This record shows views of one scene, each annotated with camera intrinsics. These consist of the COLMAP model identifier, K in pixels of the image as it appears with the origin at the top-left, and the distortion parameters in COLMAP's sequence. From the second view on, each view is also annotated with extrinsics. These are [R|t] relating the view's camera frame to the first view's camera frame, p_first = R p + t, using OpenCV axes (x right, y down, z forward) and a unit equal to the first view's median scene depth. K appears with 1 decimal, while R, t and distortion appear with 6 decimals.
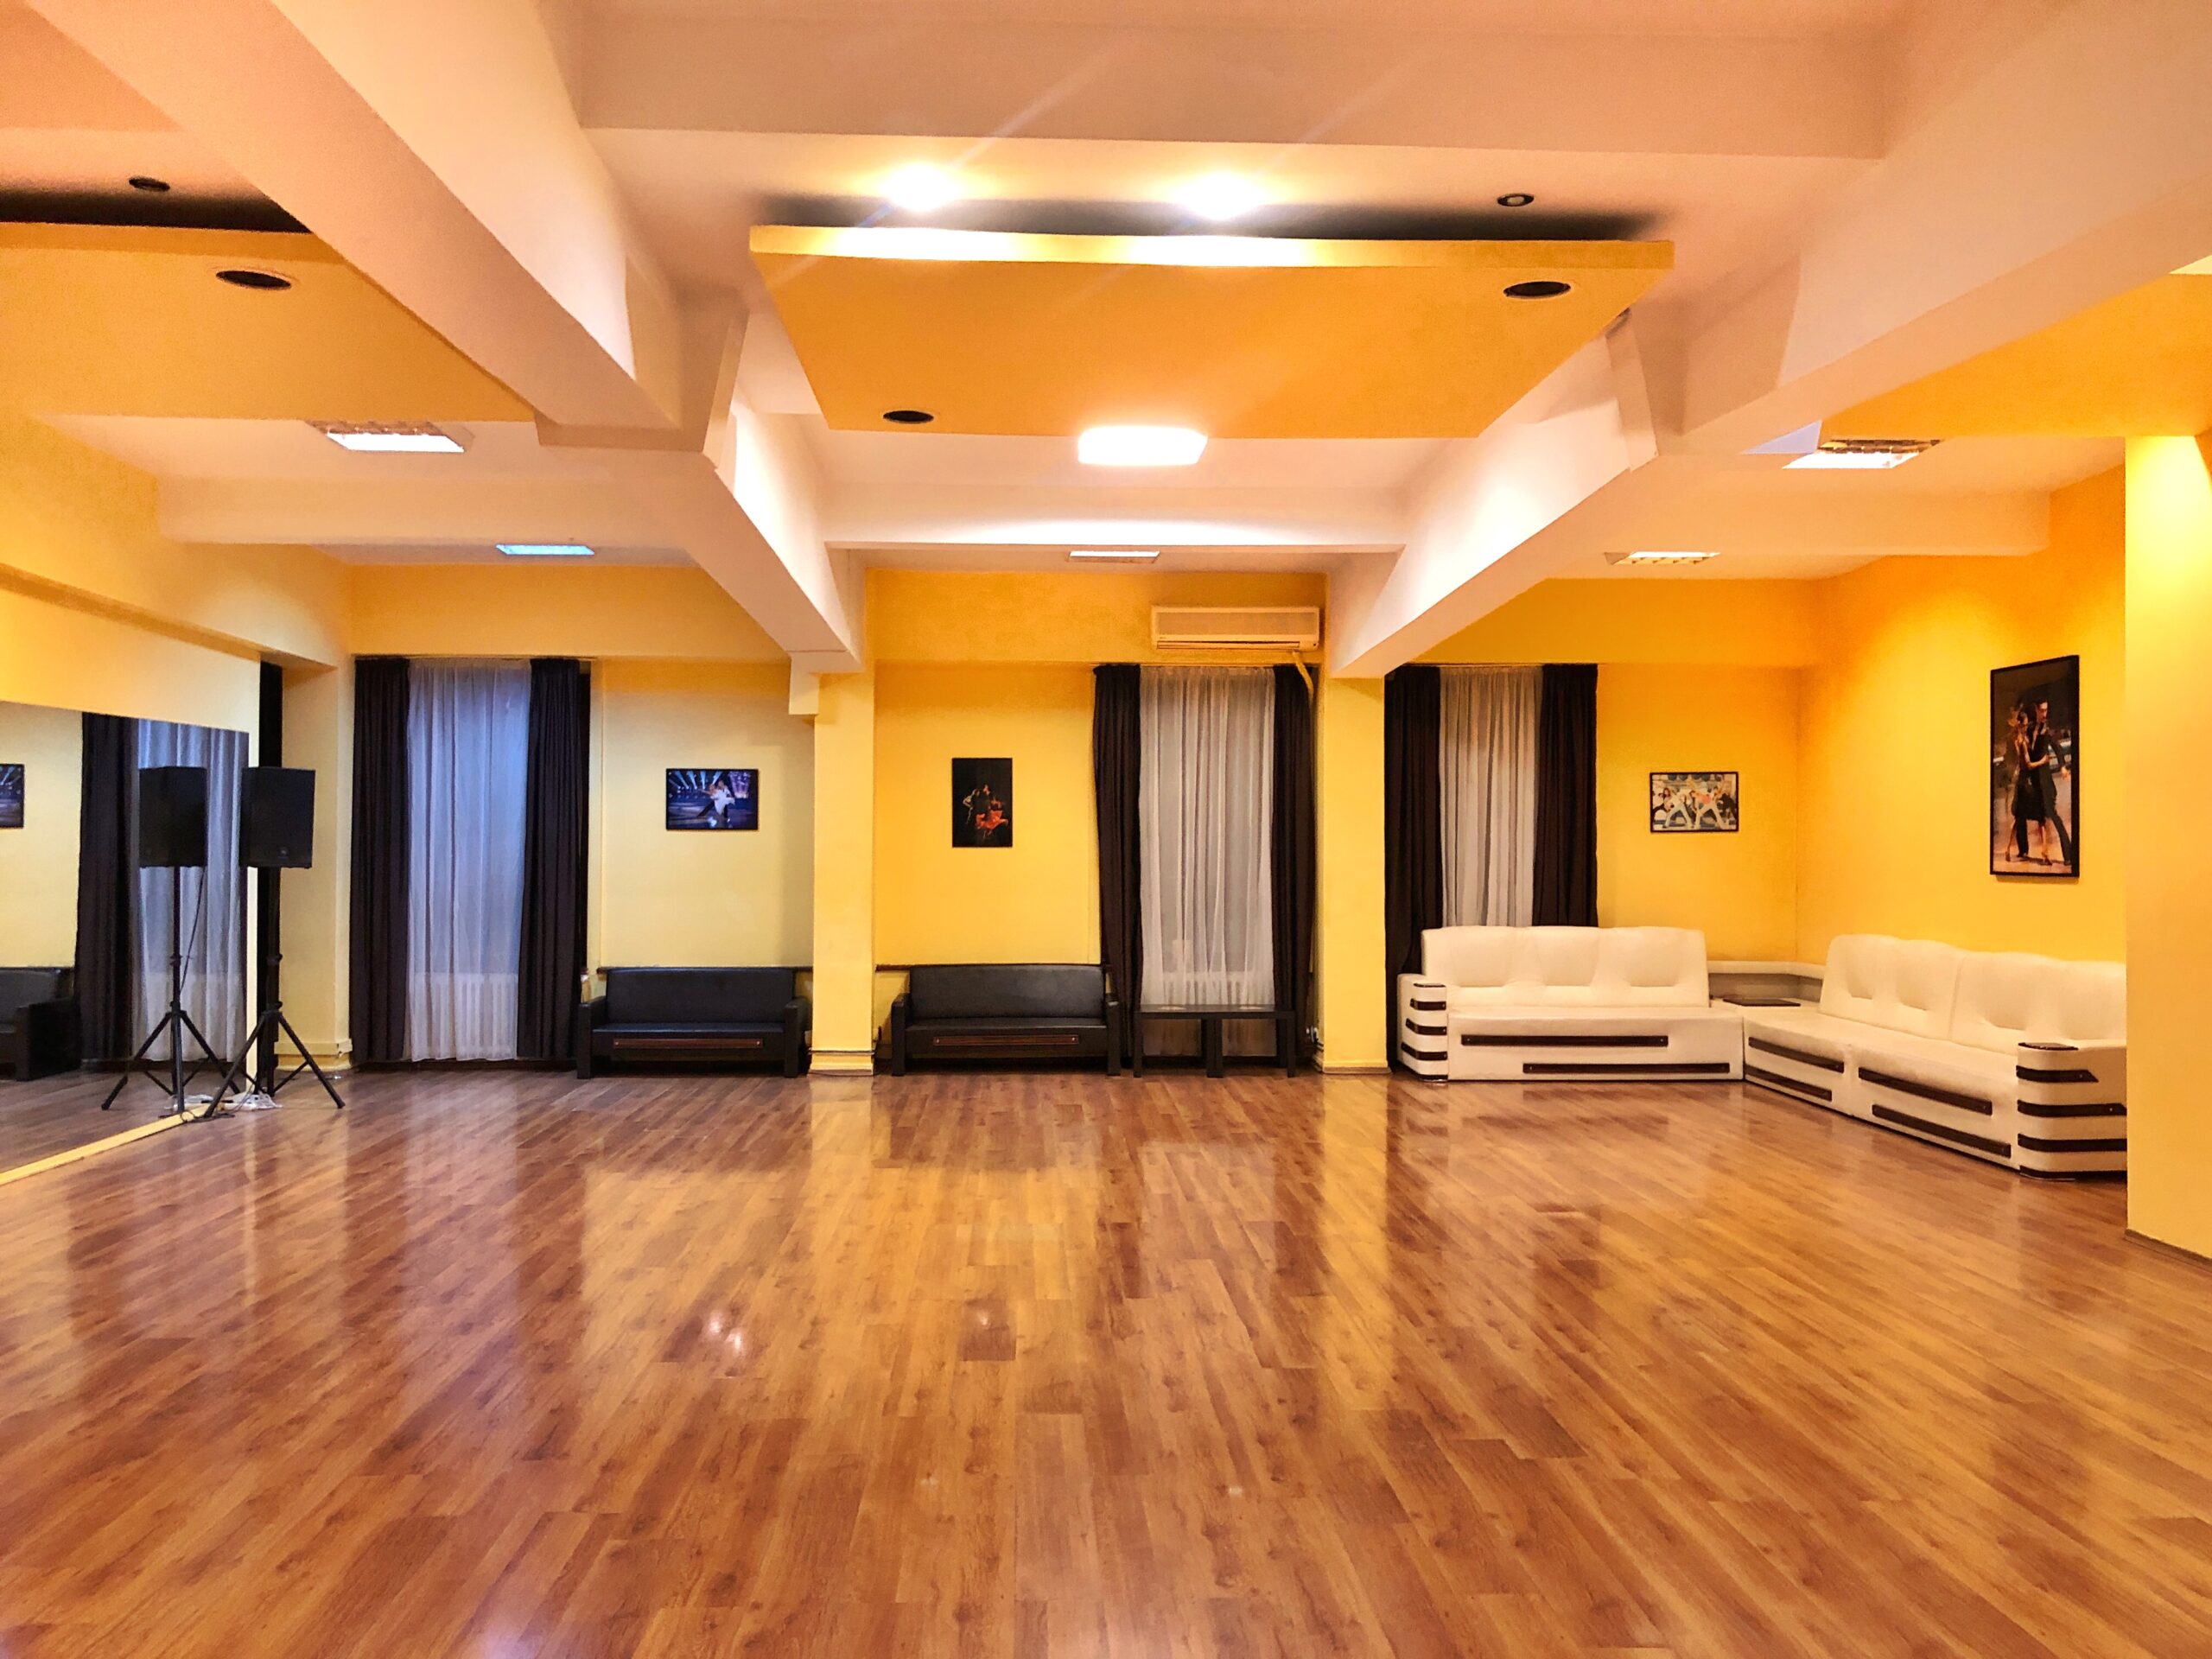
lens RADIAL K [[1811.9, 0, 1105.5], [0, 1811.9, 814.6], [0, 0, 1]] dist [0.056232, -0.008806]
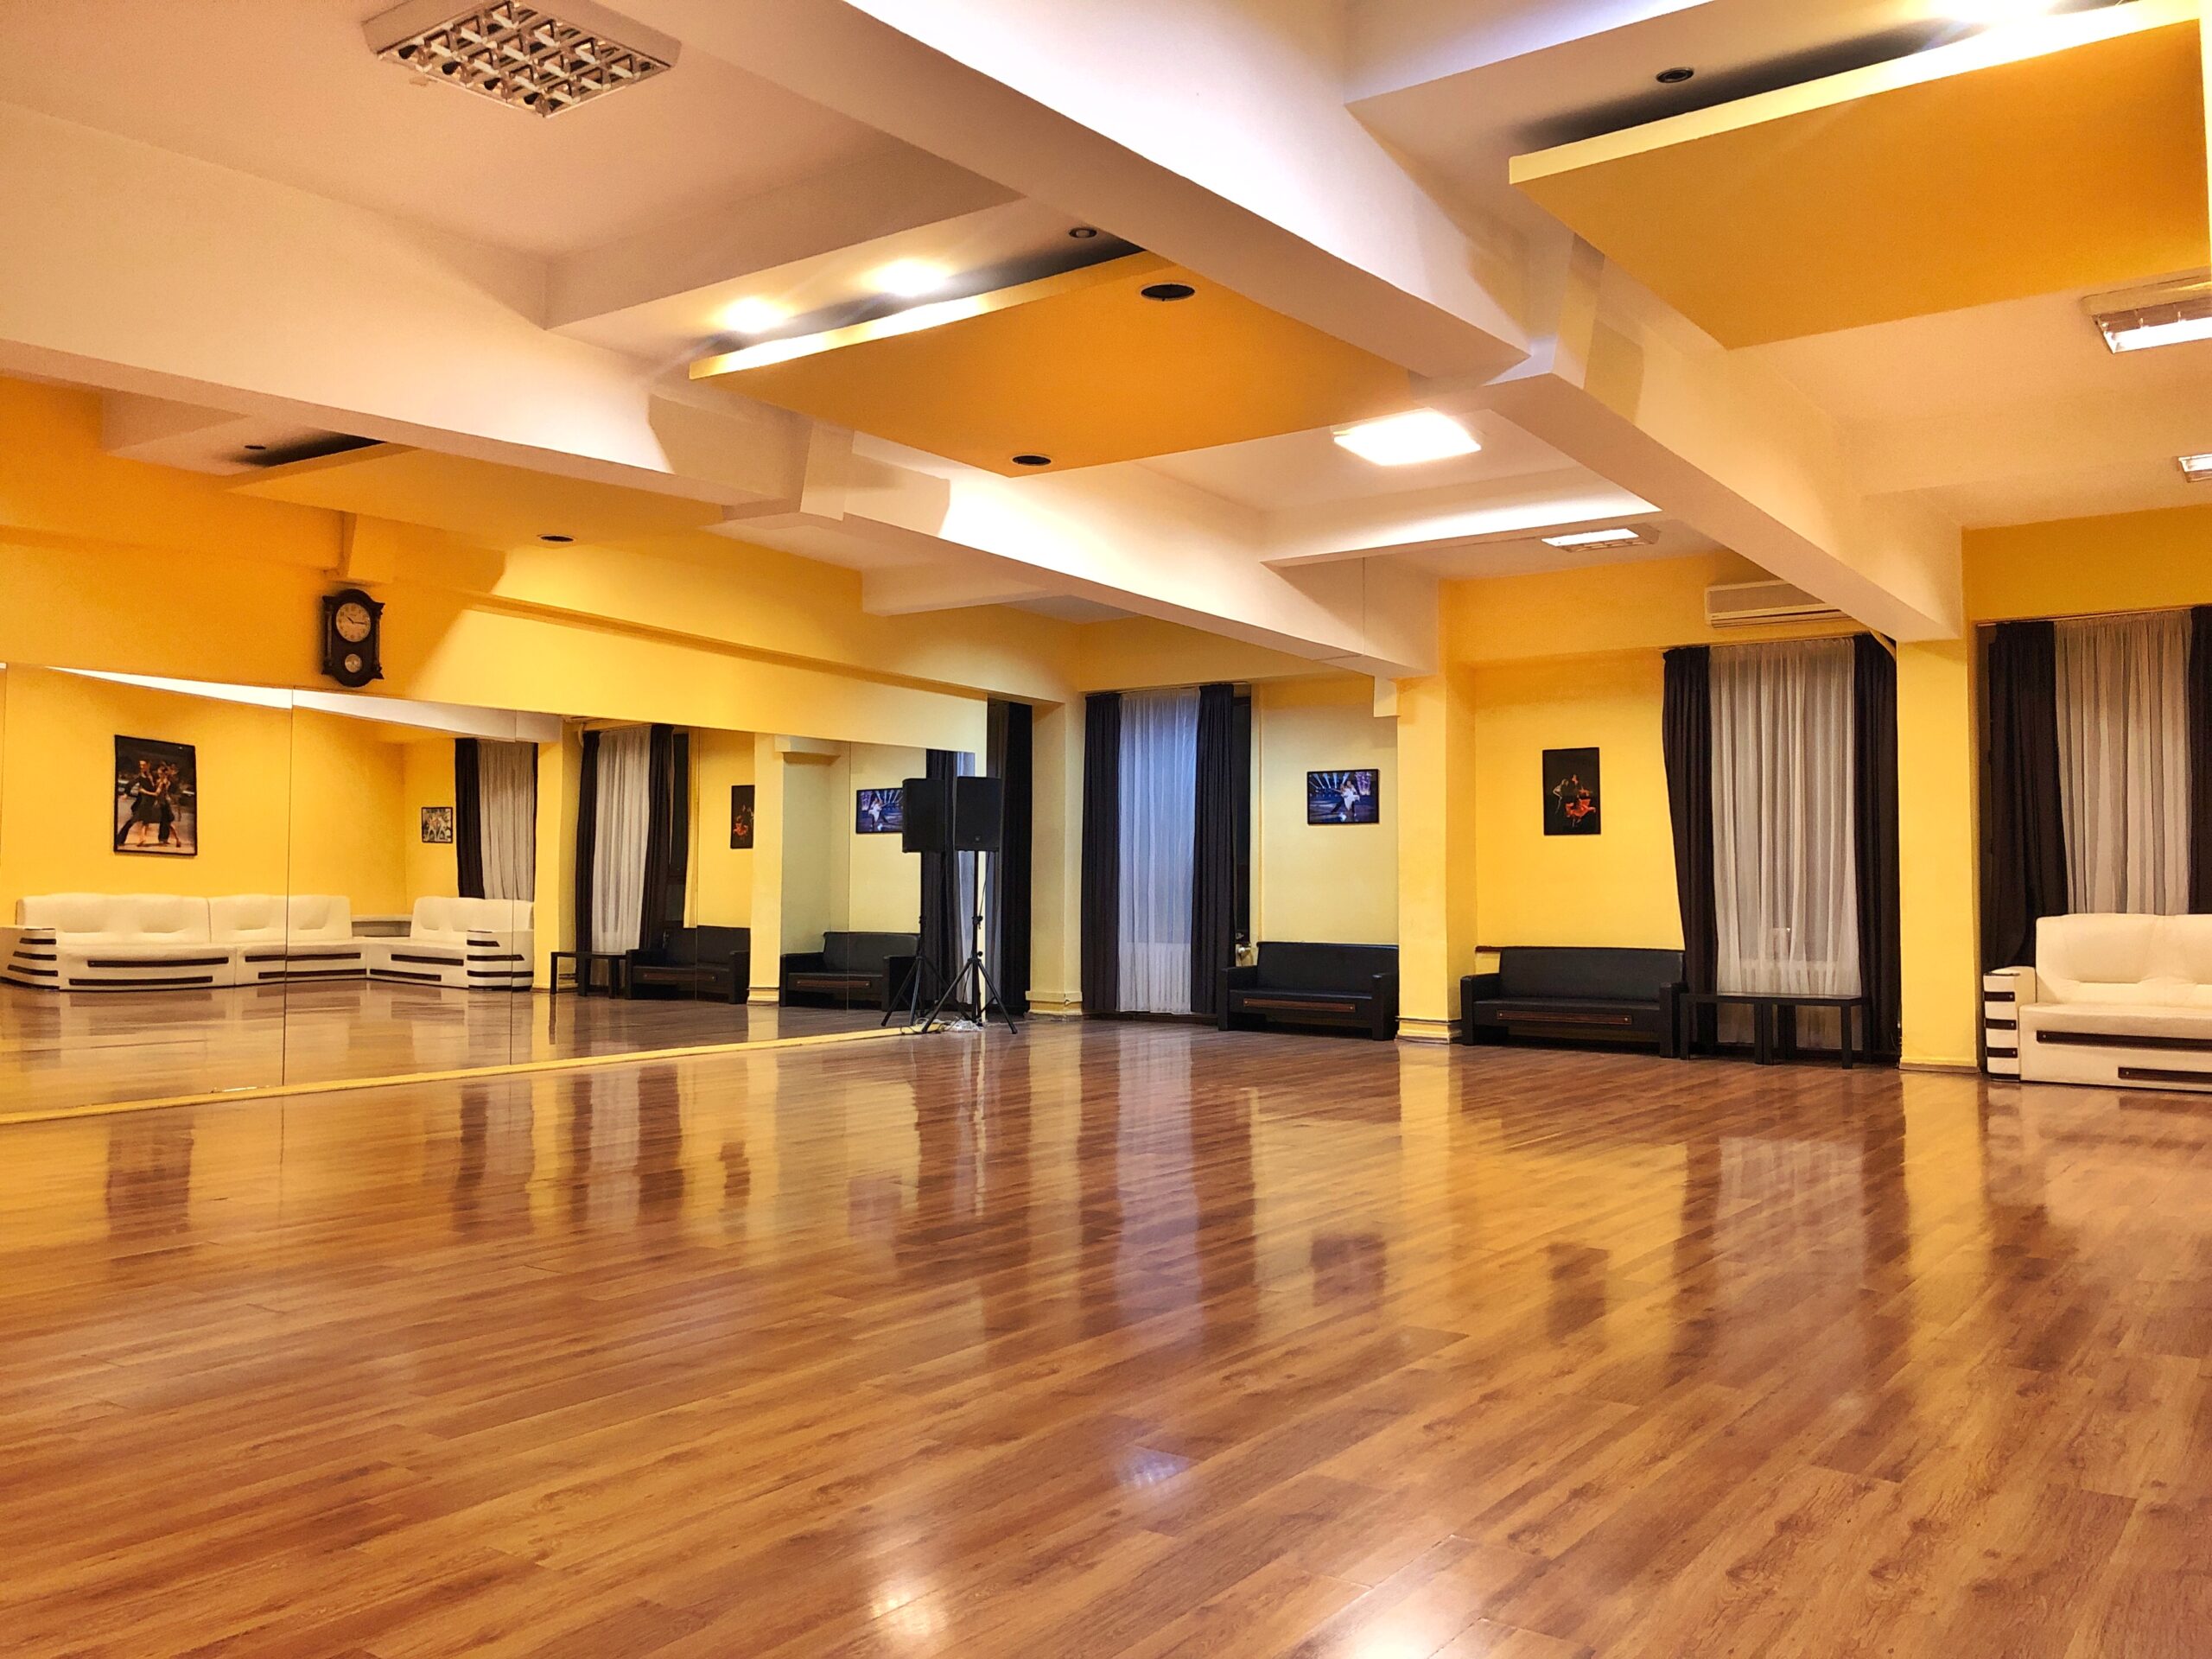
lens RADIAL K [[1811.9, 0, 1106.8], [0, 1811.9, 841.2], [0, 0, 1]] dist [0.056232, -0.008806]
pose [[0.788962, -0.017747, -0.614185, 0.370681], [0.009169, 0.999812, -0.017113, 0.037926], [0.614373, 0.007870, 0.788976, 0.012166]]
